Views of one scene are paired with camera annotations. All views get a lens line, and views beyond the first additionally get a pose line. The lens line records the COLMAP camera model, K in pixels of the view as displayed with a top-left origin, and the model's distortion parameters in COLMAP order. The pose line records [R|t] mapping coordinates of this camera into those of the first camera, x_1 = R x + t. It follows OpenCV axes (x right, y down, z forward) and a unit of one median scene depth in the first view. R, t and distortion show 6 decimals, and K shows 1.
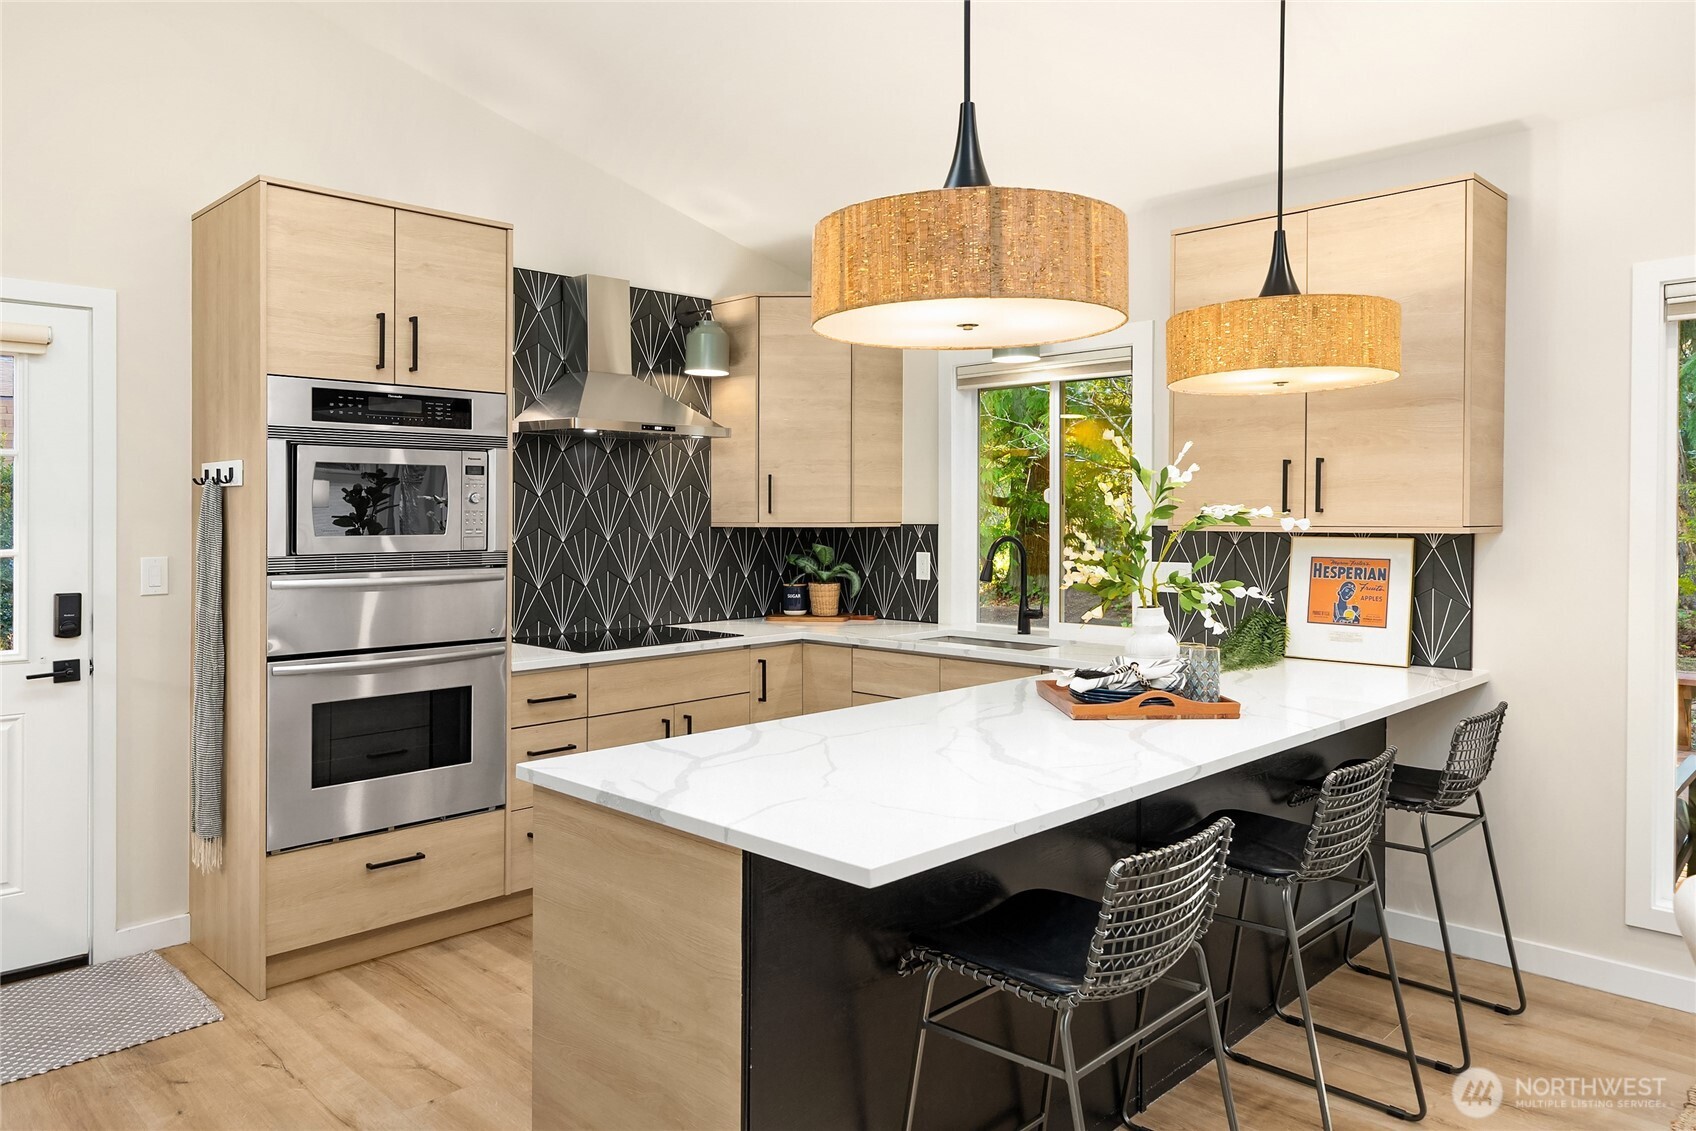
lens RADIAL K [[1159.3, 0, 847.7], [0, 1159.3, 519.7], [0, 0, 1]] dist [-0.003031, 0.011220]
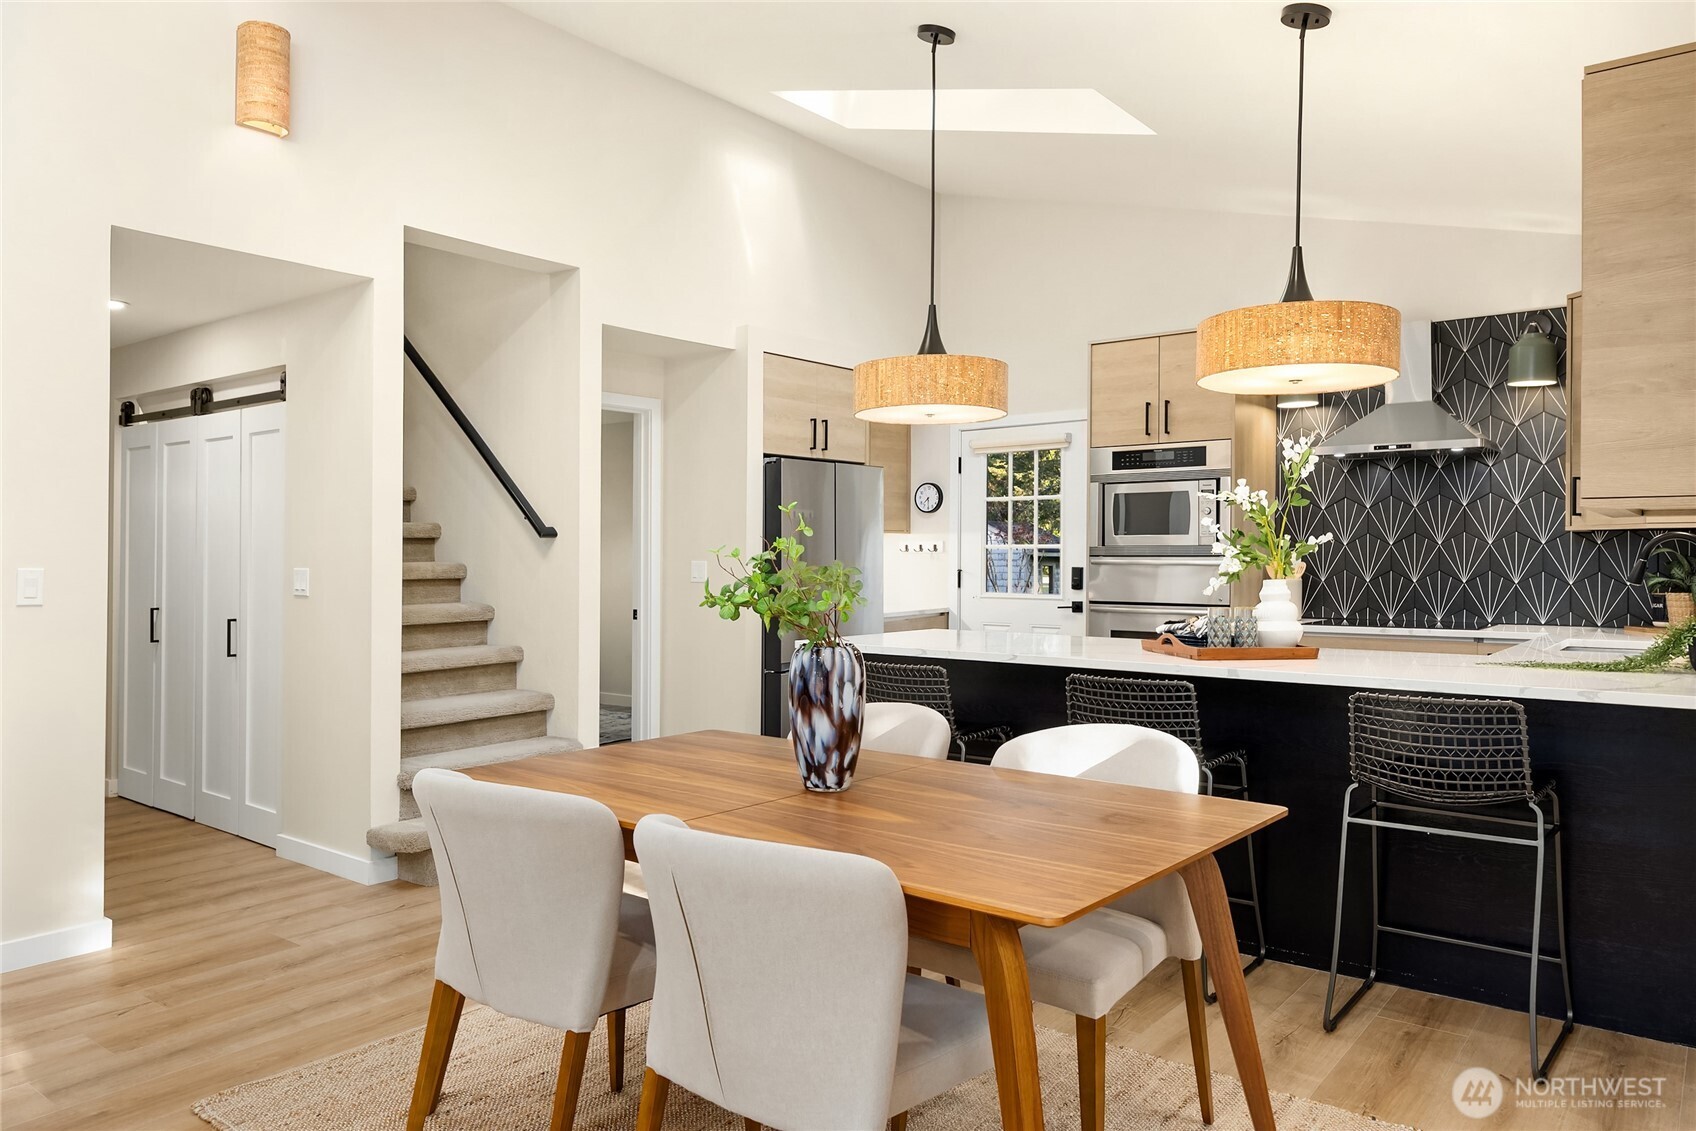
lens RADIAL K [[1159.3, 0, 846.2], [0, 1159.3, 552.6], [0, 0, 1]] dist [-0.003031, 0.011220]
pose [[0.120264, -0.002913, -0.992738, 1.131456], [-0.005387, 0.999979, -0.003587, 0.044129], [0.992727, 0.005779, 0.120246, 0.349004]]
